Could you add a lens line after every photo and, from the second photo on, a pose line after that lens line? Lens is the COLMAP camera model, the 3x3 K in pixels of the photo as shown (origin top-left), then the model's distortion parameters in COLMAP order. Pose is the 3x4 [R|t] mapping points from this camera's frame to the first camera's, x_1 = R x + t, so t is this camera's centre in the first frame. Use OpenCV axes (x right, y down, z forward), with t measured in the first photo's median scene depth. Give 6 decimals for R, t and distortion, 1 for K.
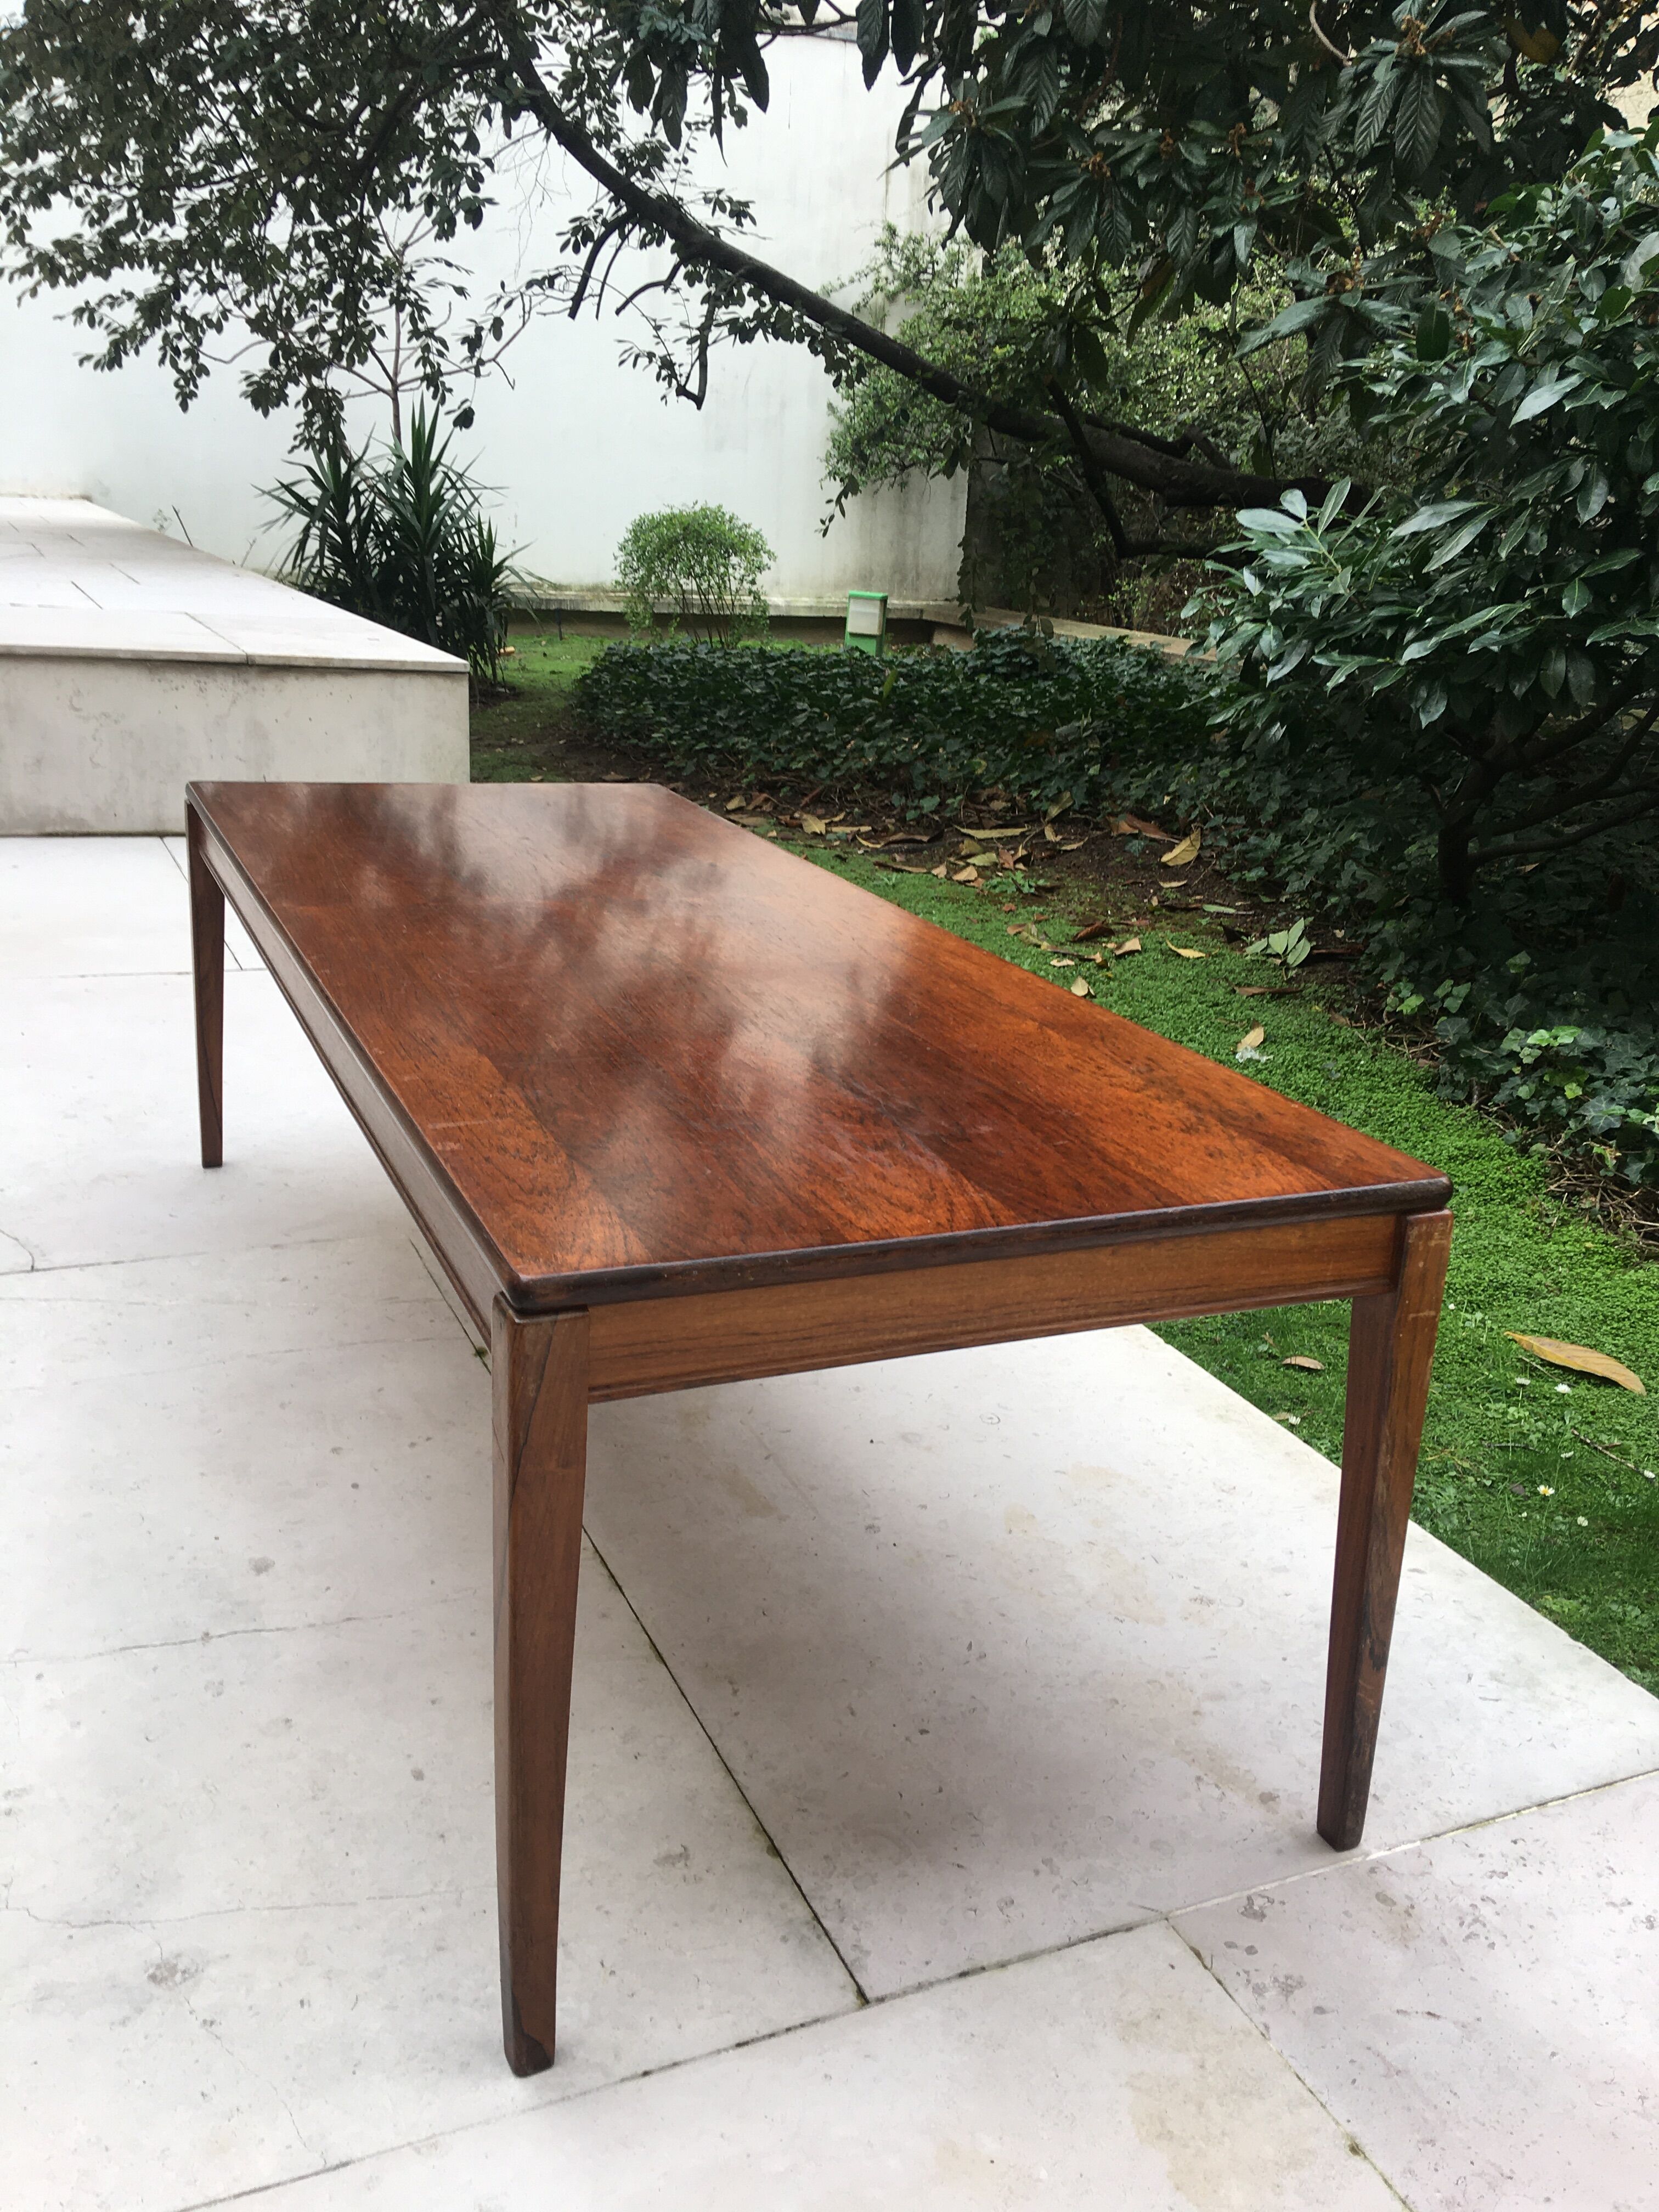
lens RADIAL K [[1900.7, 0, 823.2], [0, 1900.7, 1113.1], [0, 0, 1]] dist [0.027030, -0.054344]
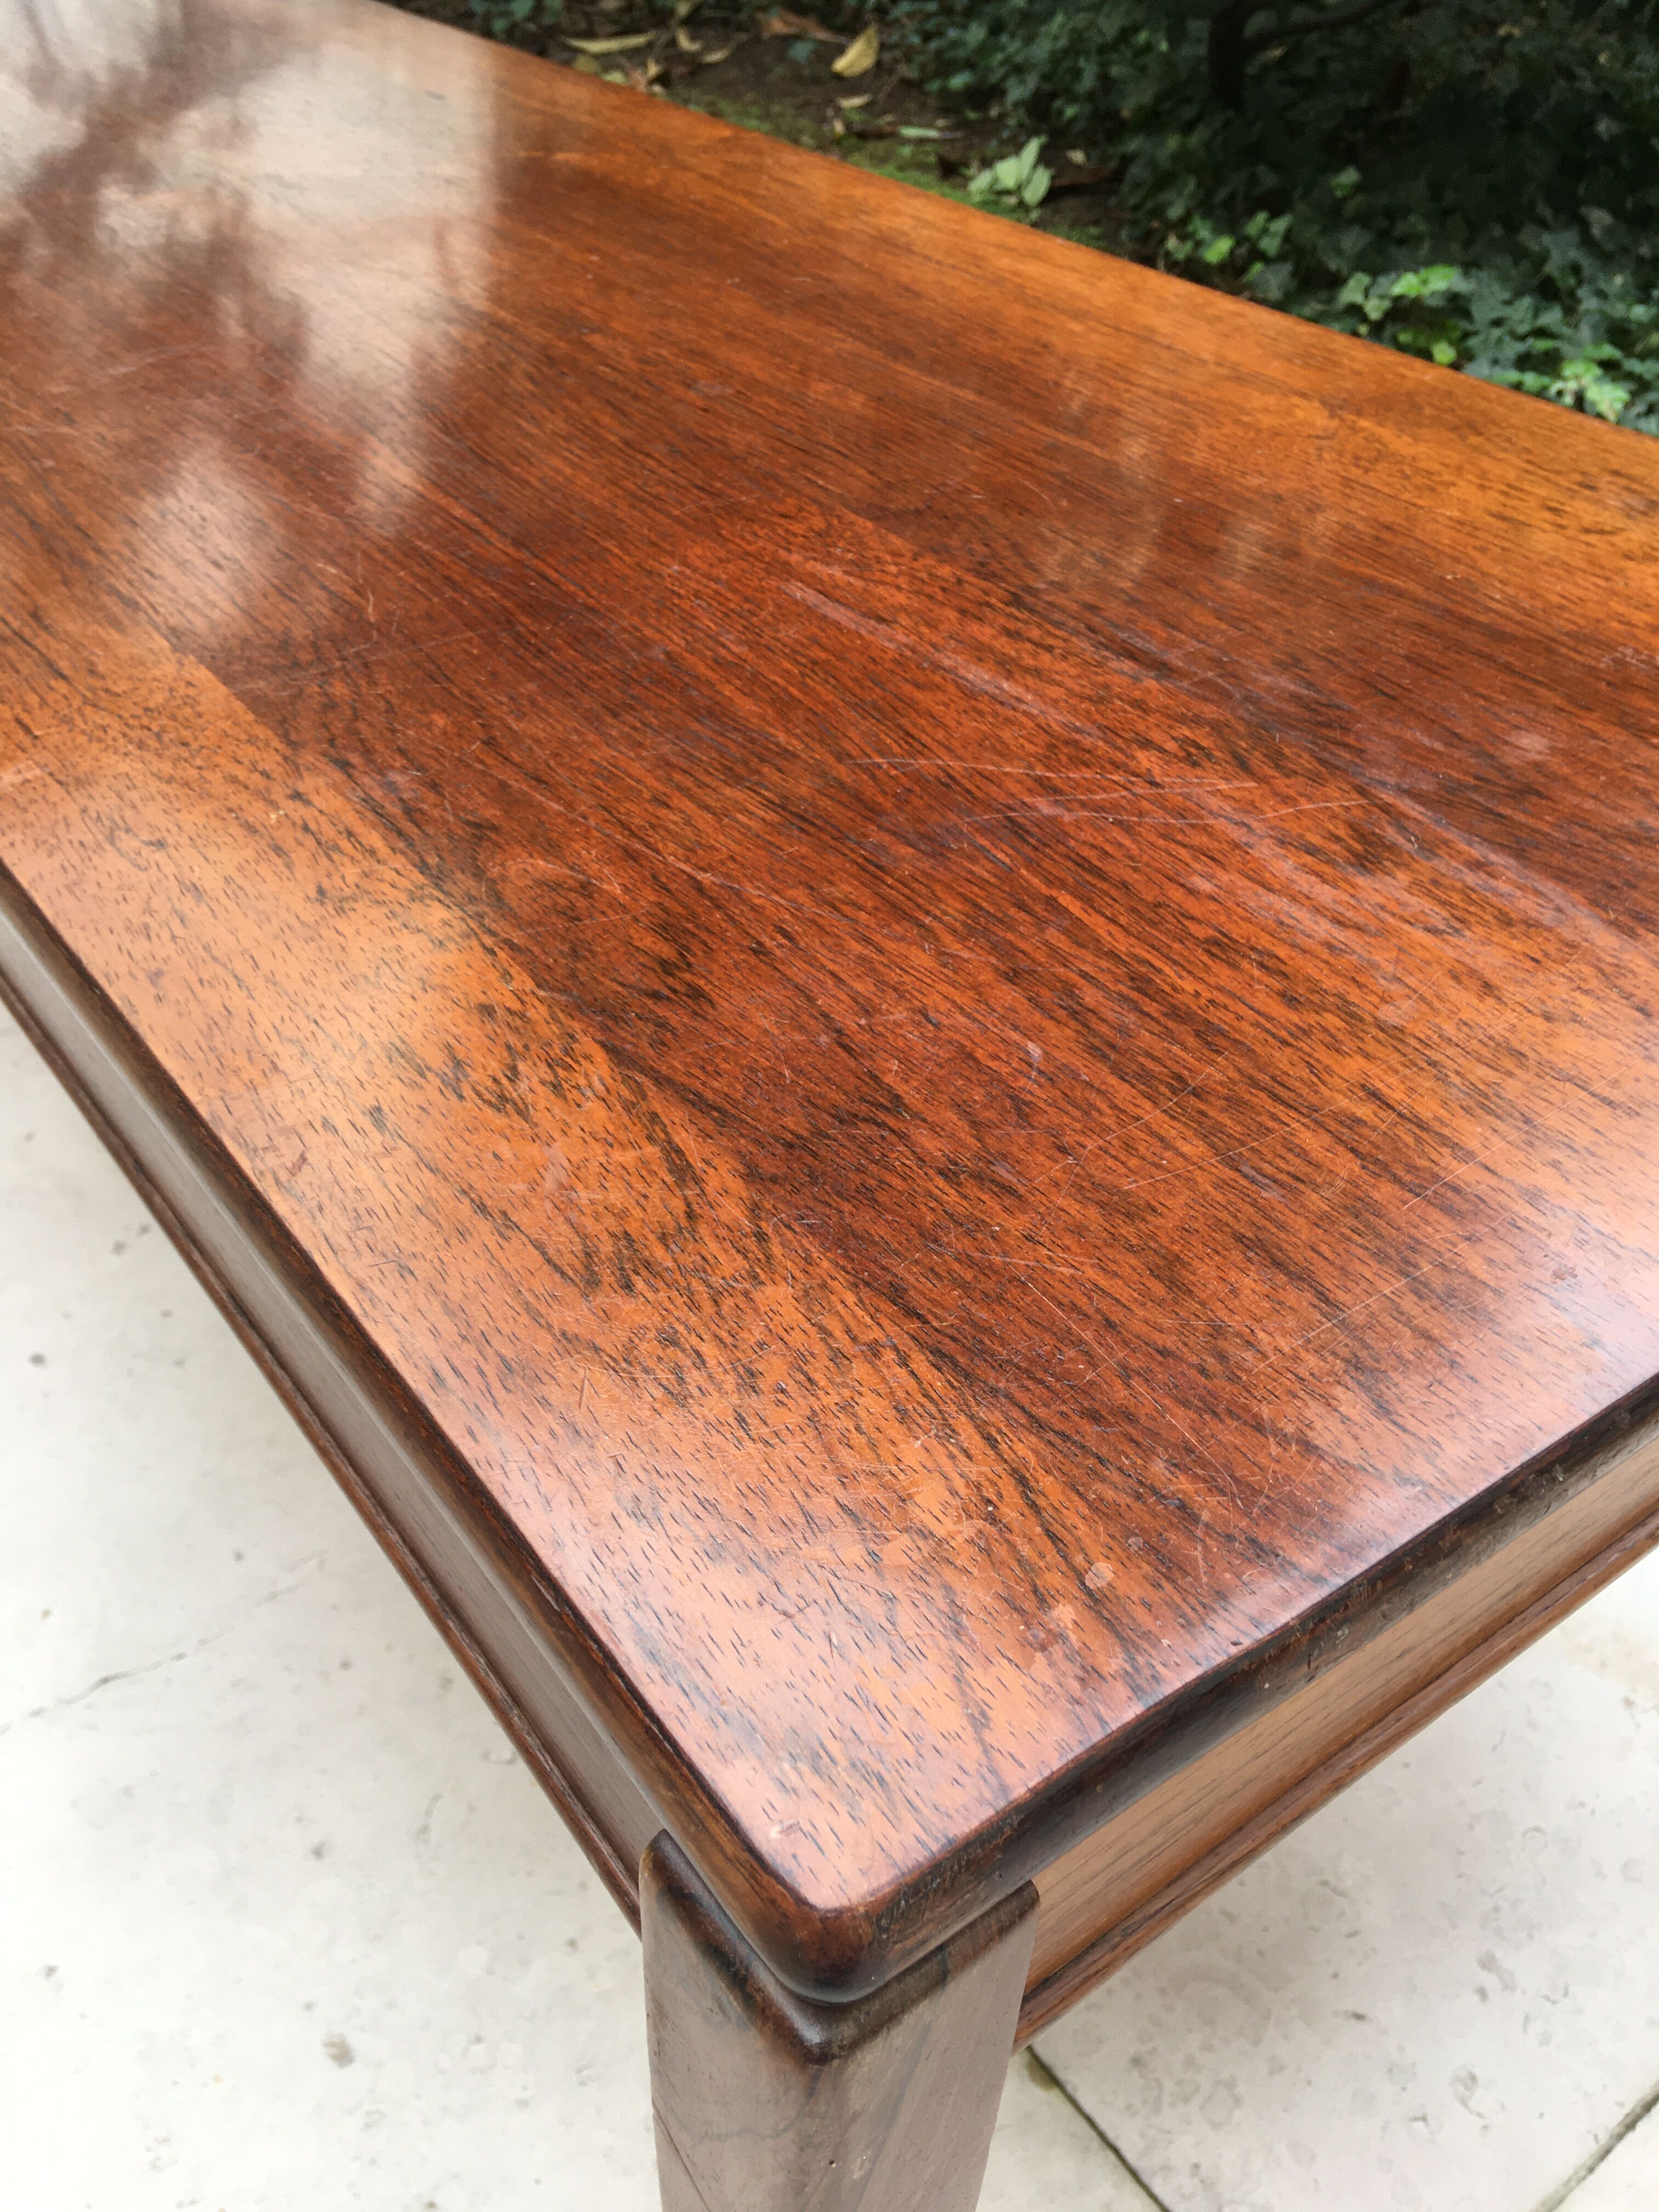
lens RADIAL K [[1900.7, 0, 838.0], [0, 1900.7, 1112.3], [0, 0, 1]] dist [0.027030, -0.054344]
pose [[0.971247, -0.159026, 0.177172, -0.034863], [0.086235, 0.928649, 0.360798, -0.019036], [-0.221907, -0.335146, 0.915661, 0.152642]]
